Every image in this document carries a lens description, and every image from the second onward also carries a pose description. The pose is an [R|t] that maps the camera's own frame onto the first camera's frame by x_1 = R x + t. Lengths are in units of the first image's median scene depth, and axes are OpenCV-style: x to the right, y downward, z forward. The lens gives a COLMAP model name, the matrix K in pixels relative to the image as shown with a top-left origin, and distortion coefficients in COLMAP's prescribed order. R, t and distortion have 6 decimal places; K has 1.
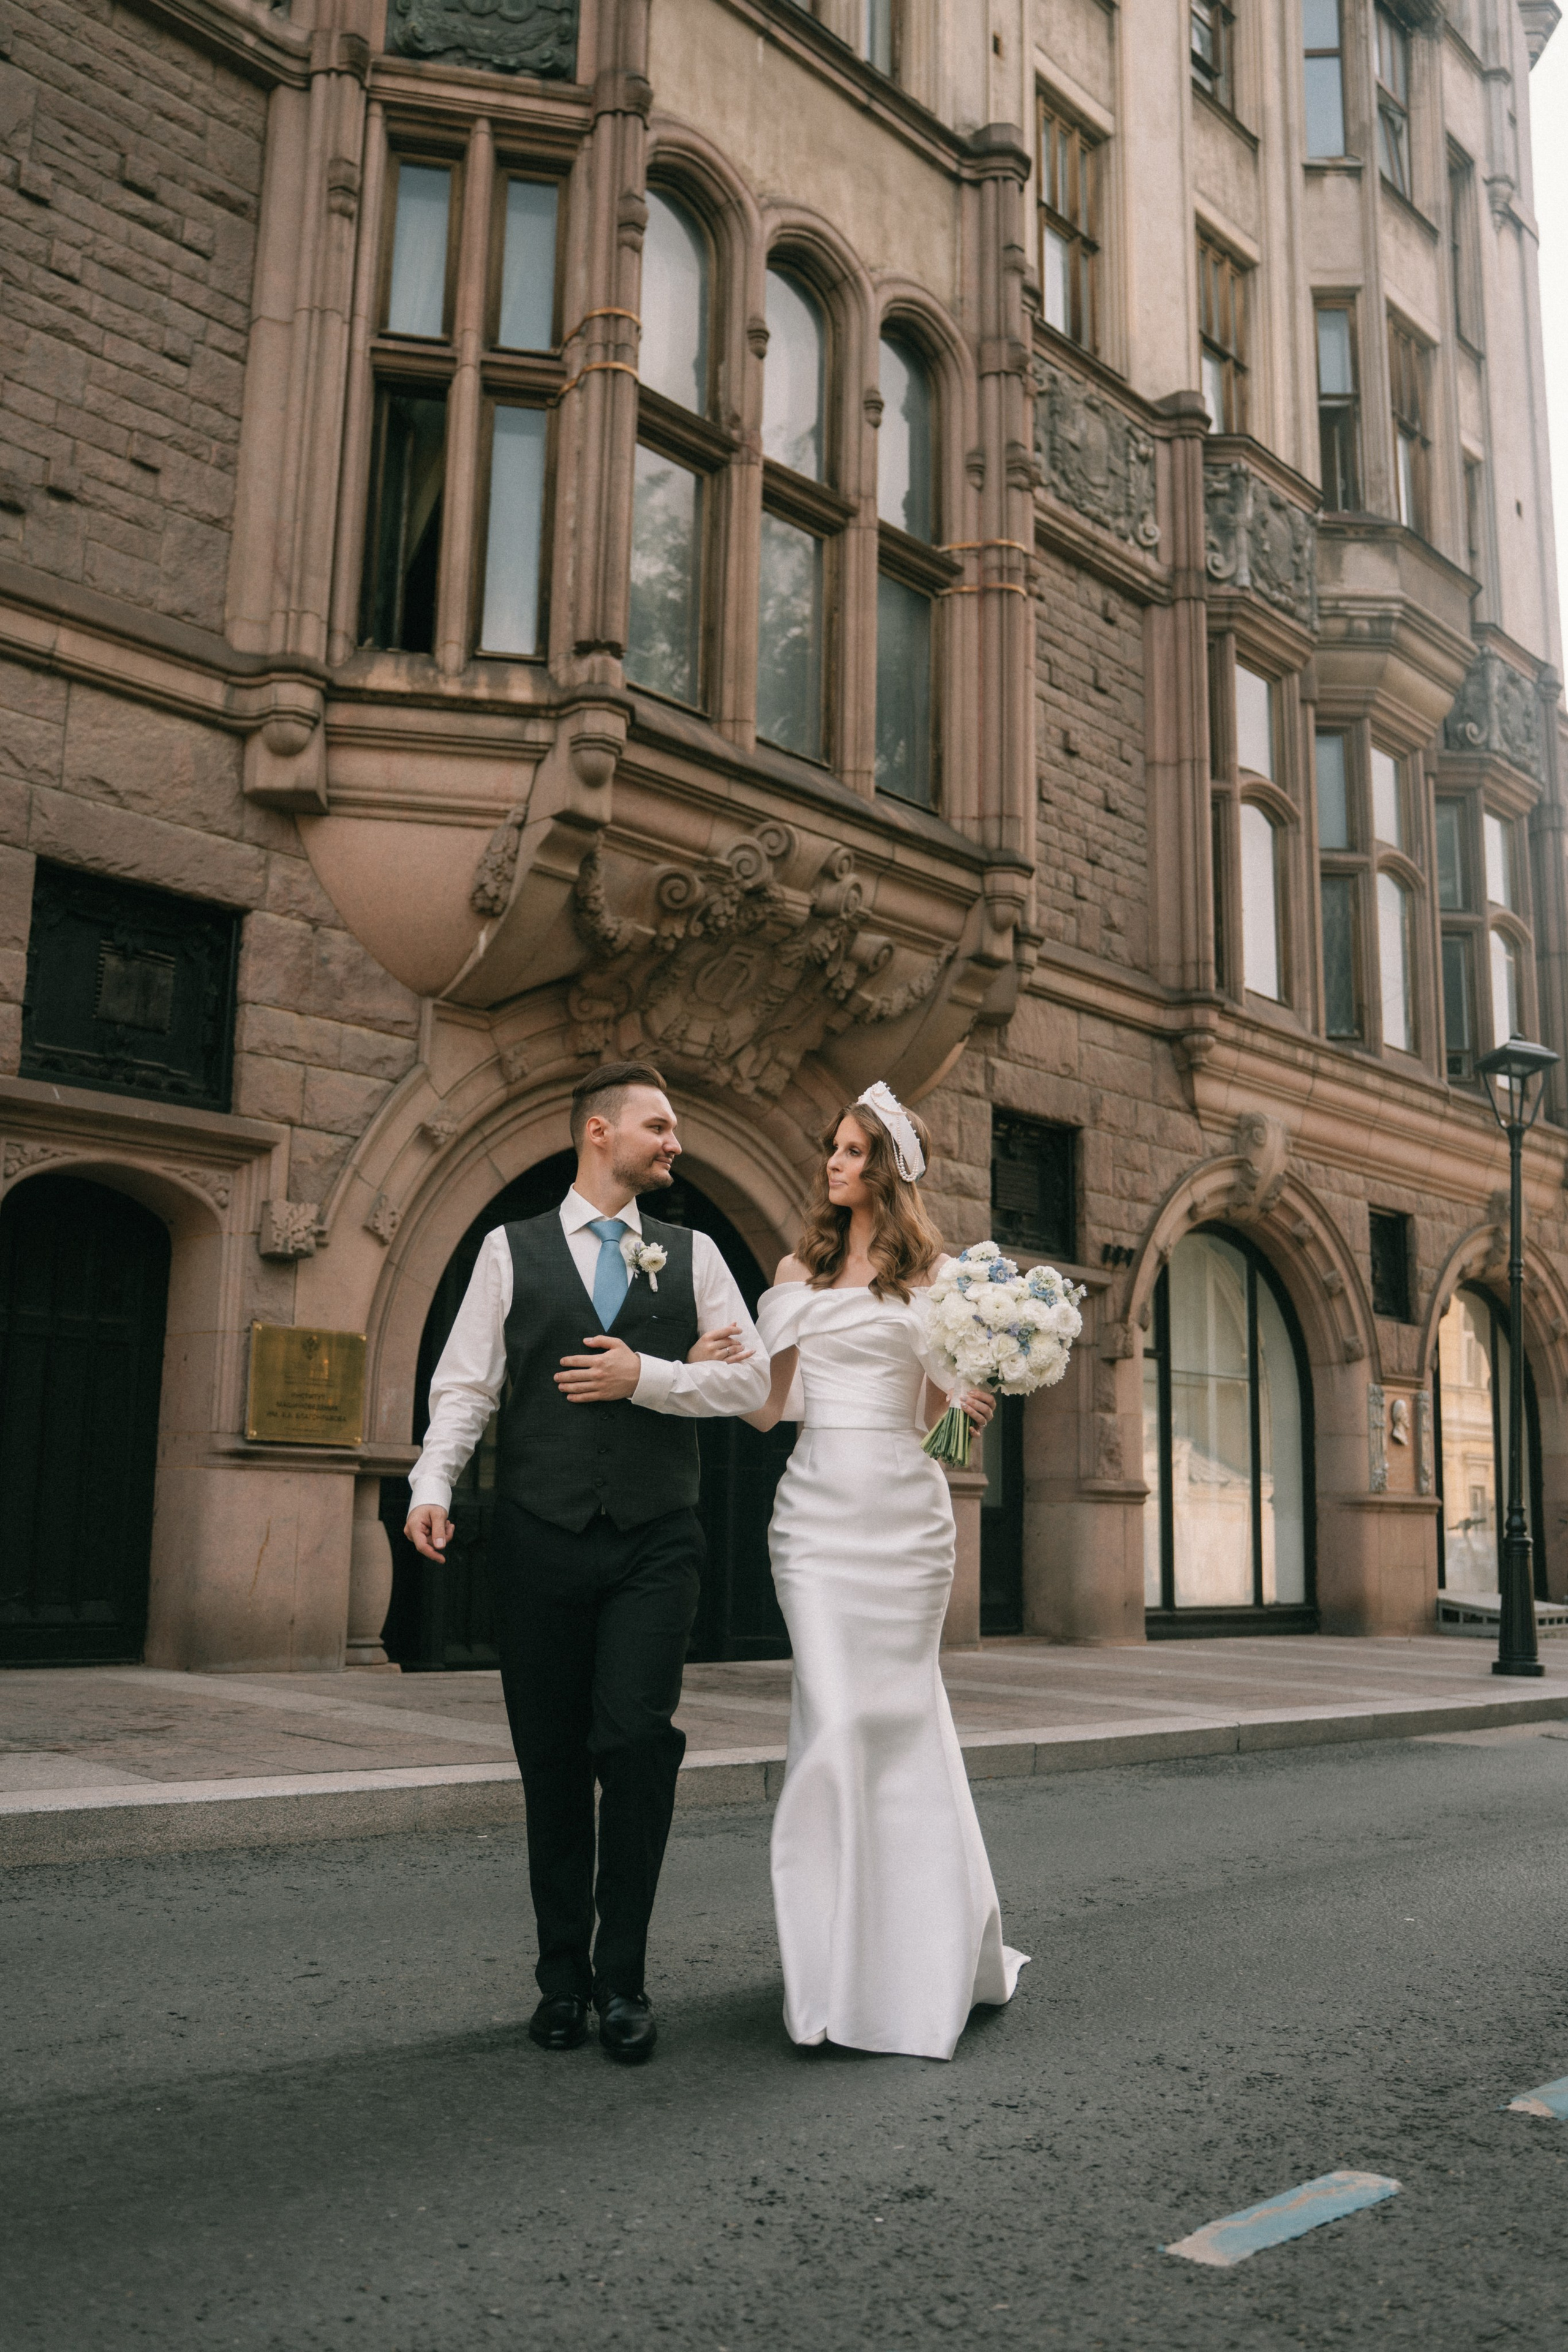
lens RADIAL K [[1955.9, 0, 784.0], [0, 1955.9, 1176.0], [0, 0, 1]] dist [-0.078360, 0.007086]
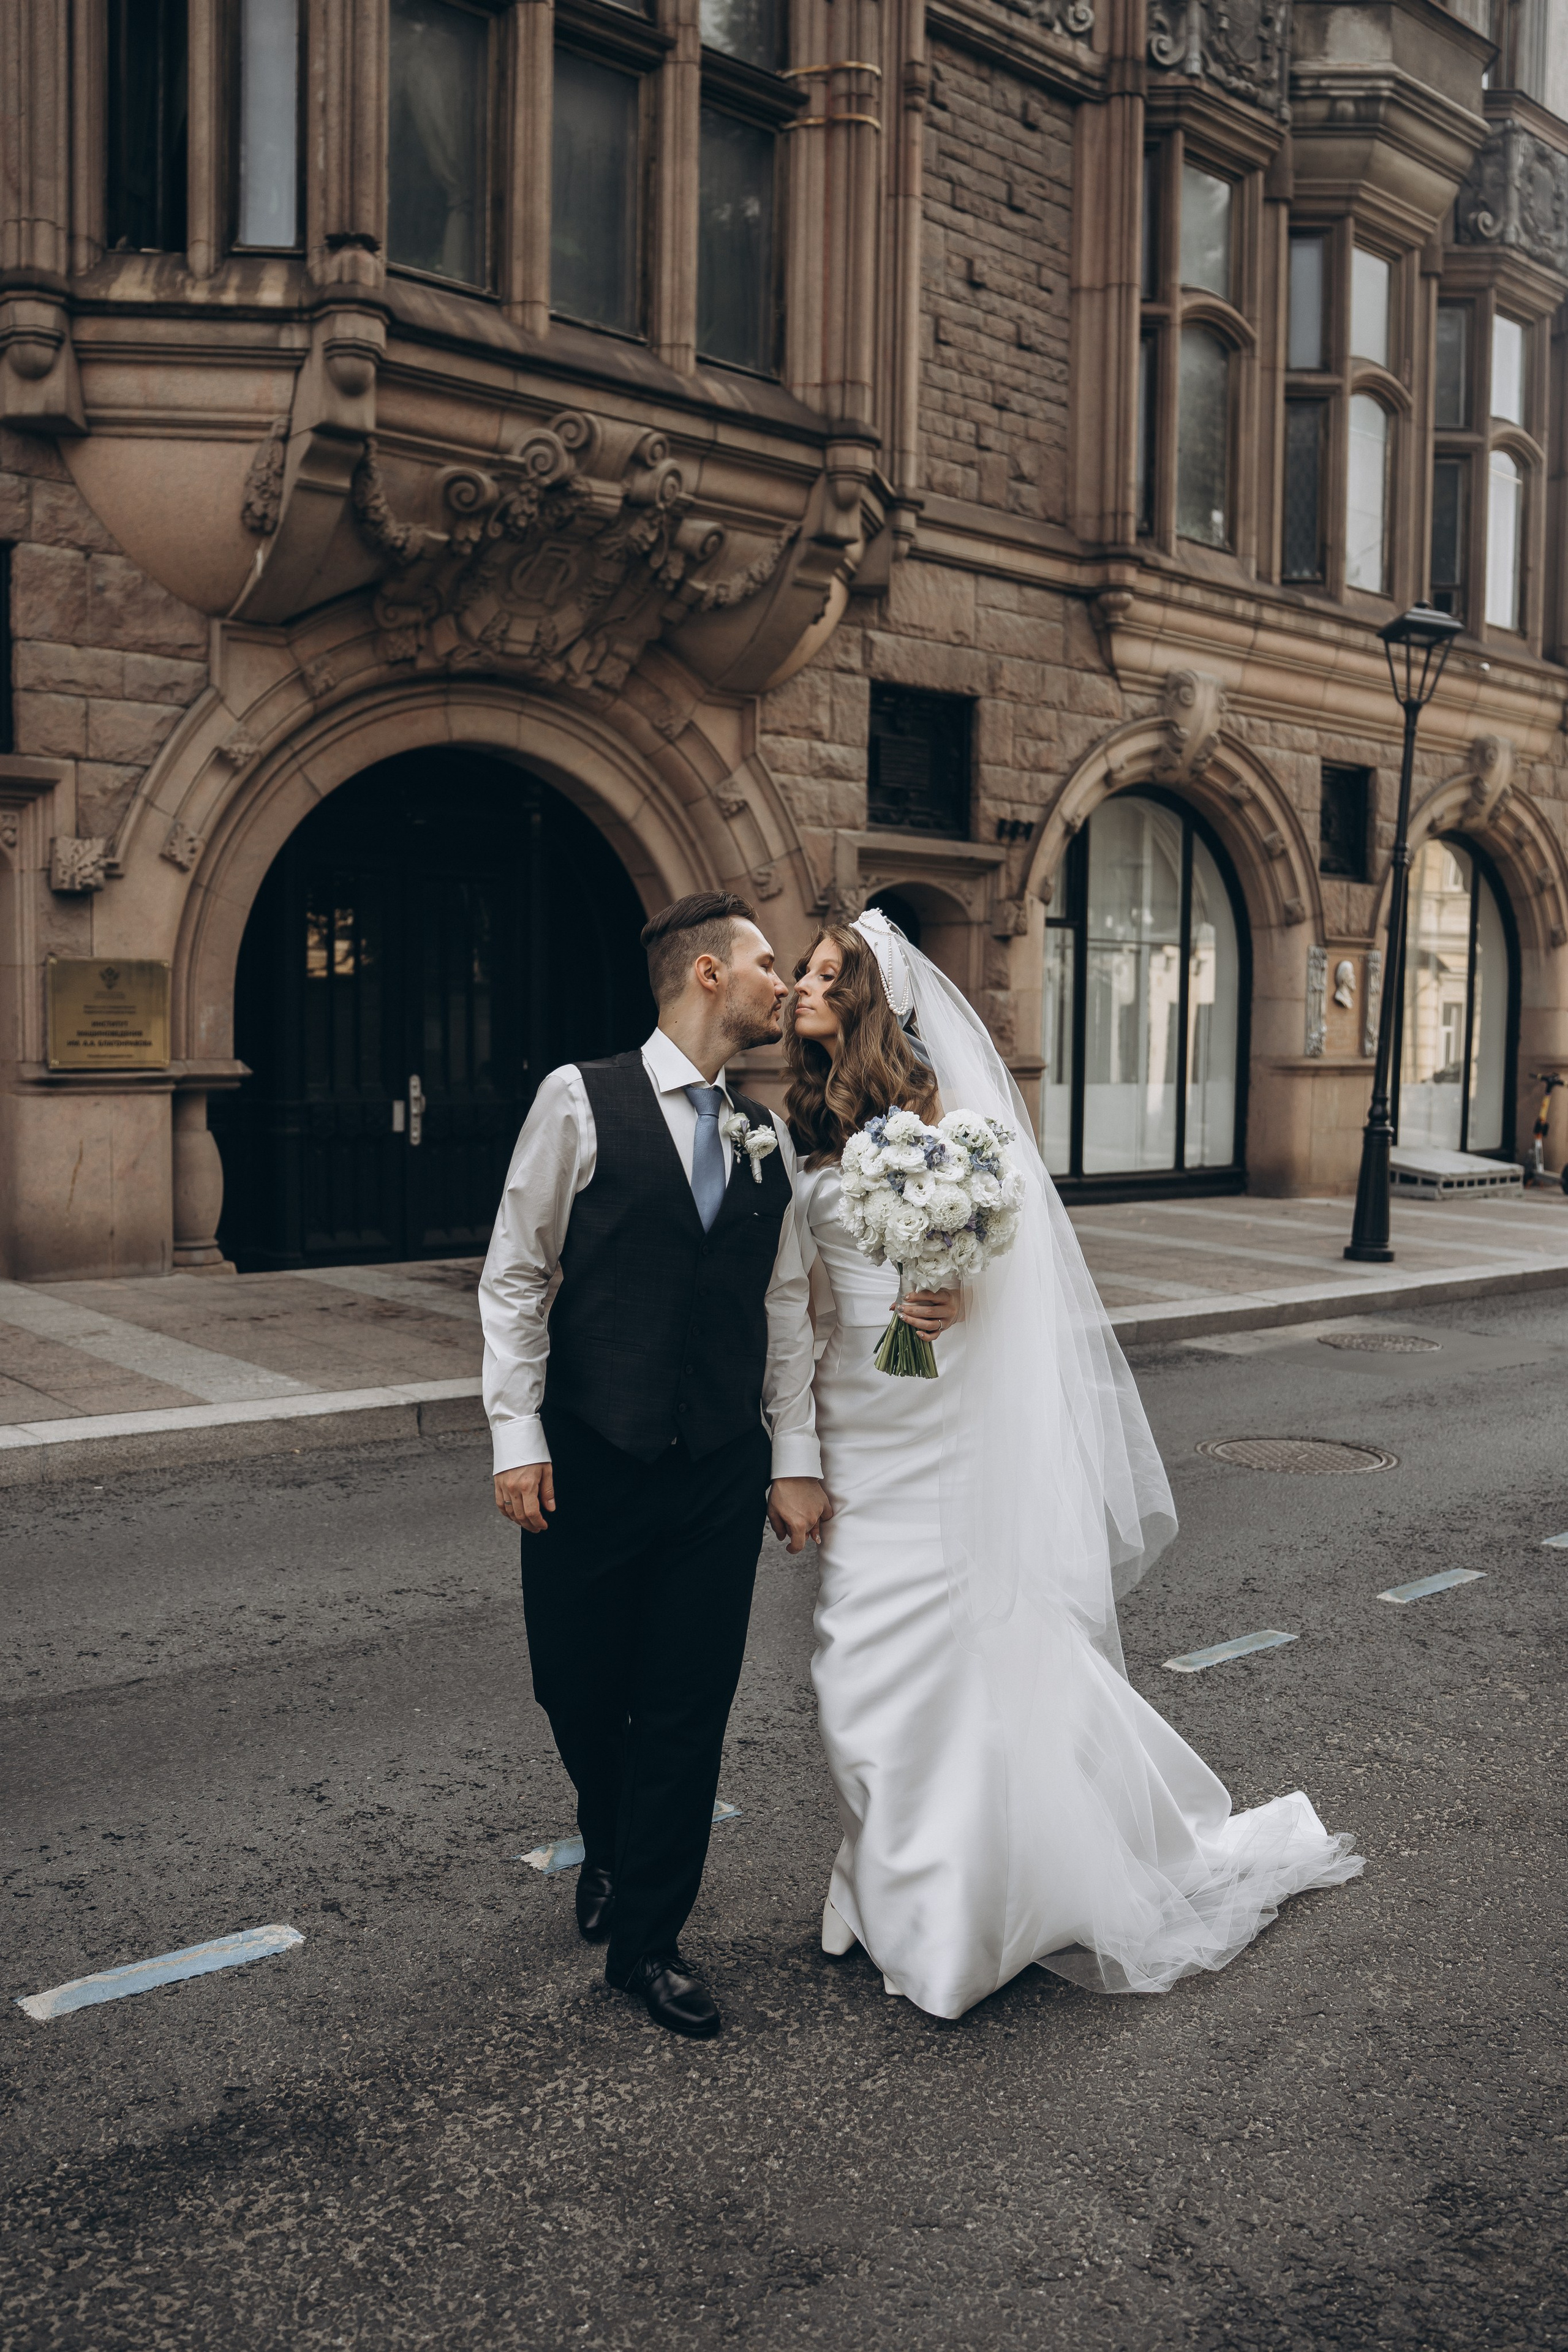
lens RADIAL K [[1989.6, 0, 784.0], [0, 1989.6, 1176.0], [0, 0, 1]] dist [-0.095226, 0.051574]
pose [[0.997433, 0.001052, -0.071595, 0.147510], [0.017261, 0.966873, 0.254672, -0.054424], [0.069491, -0.255254, 0.964374, -0.015280]]
